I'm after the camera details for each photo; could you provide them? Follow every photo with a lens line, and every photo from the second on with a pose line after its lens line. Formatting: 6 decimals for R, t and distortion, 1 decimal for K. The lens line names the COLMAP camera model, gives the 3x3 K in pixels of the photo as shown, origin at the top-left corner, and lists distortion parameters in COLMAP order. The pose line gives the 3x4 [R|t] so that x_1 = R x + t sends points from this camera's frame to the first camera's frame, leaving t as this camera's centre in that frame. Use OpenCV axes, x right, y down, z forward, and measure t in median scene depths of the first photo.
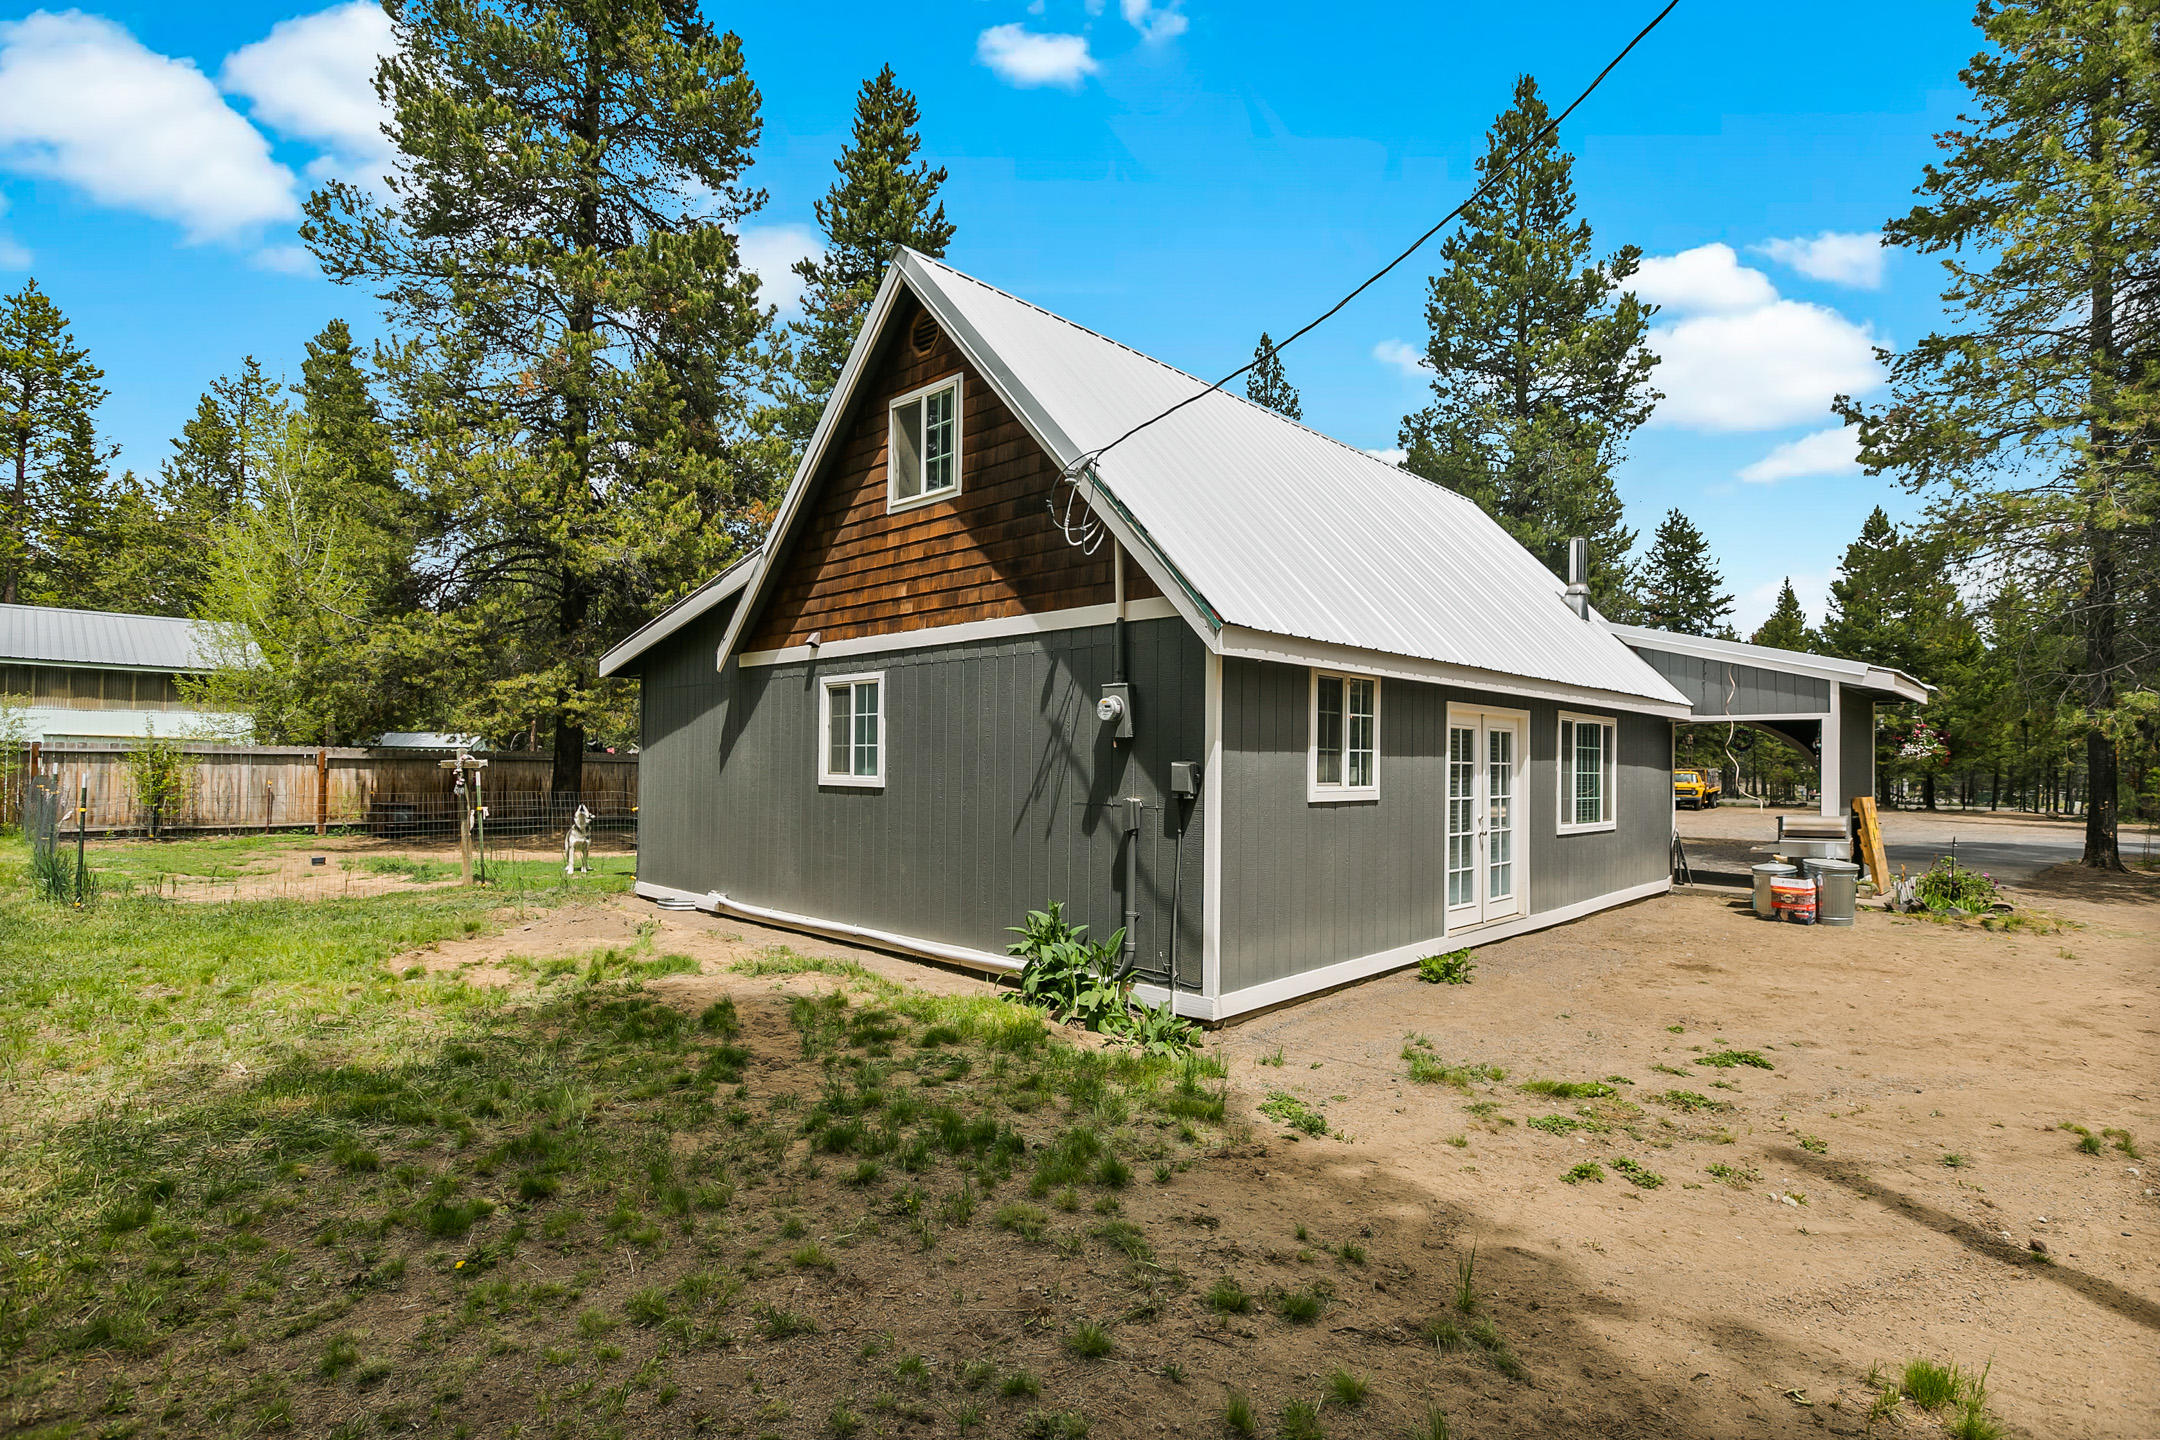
lens RADIAL K [[1052.7, 0, 1086.3], [0, 1052.7, 769.2], [0, 0, 1]] dist [0.003983, 0.000395]
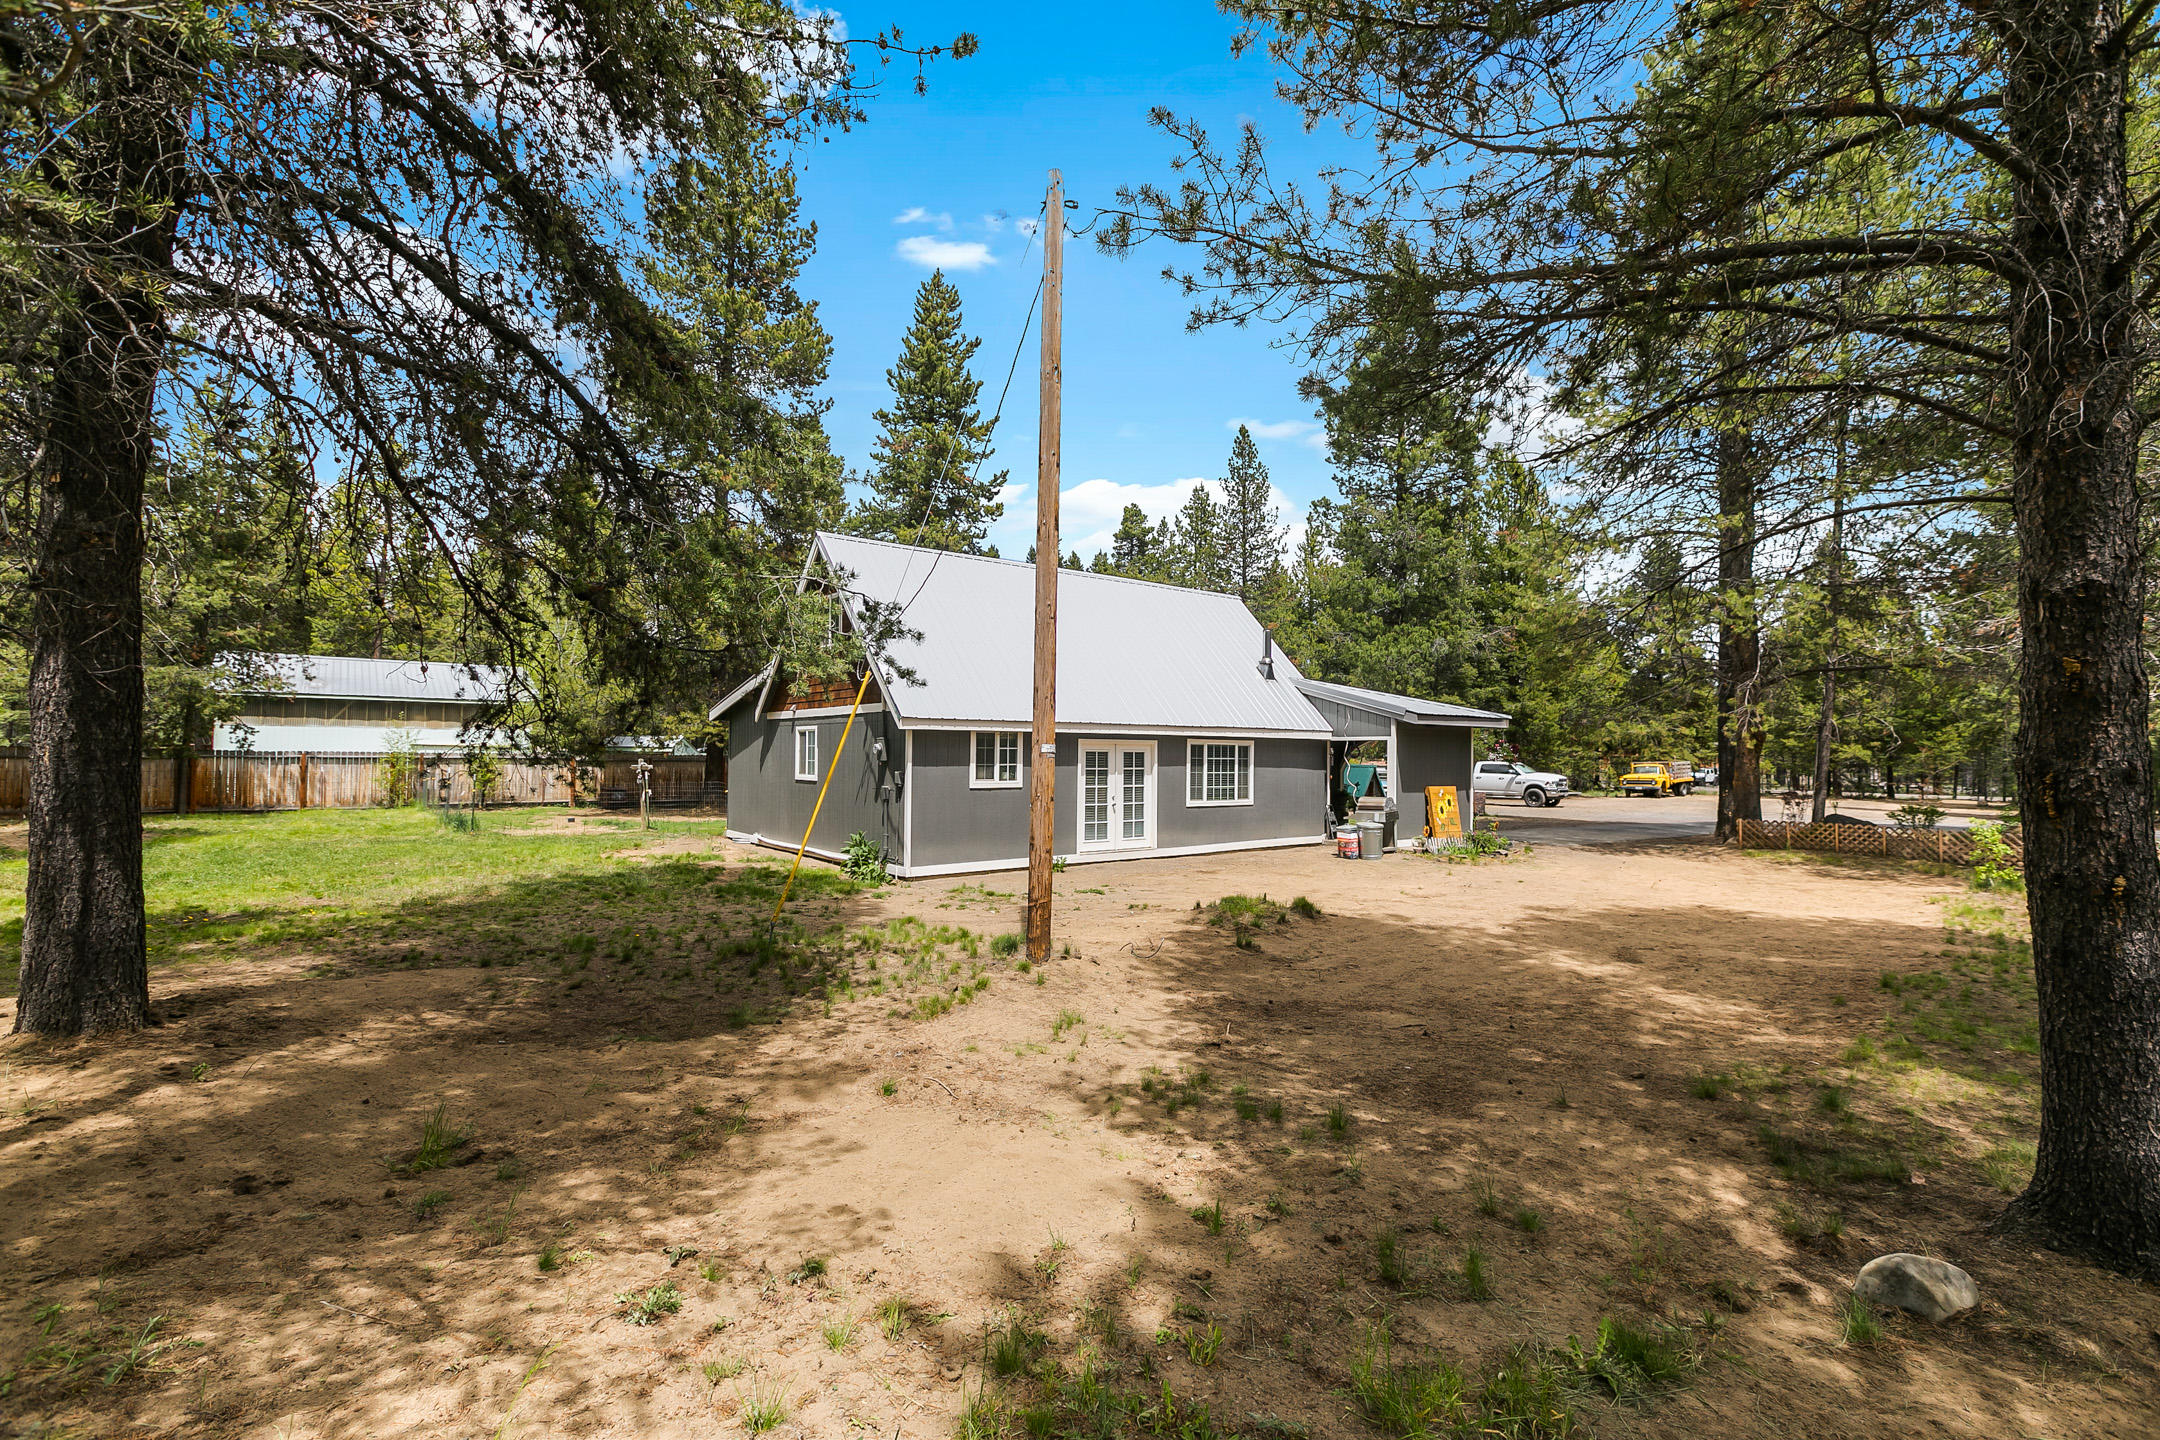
lens RADIAL K [[963.4, 0, 1080.9], [0, 963.4, 754.8], [0, 0, 1]] dist [-0.001472, -0.000014]
pose [[0.990377, -0.002259, -0.138376, 0.562780], [0.001480, 0.999982, -0.005729, -0.021610], [0.138387, 0.005469, 0.990363, -0.789868]]
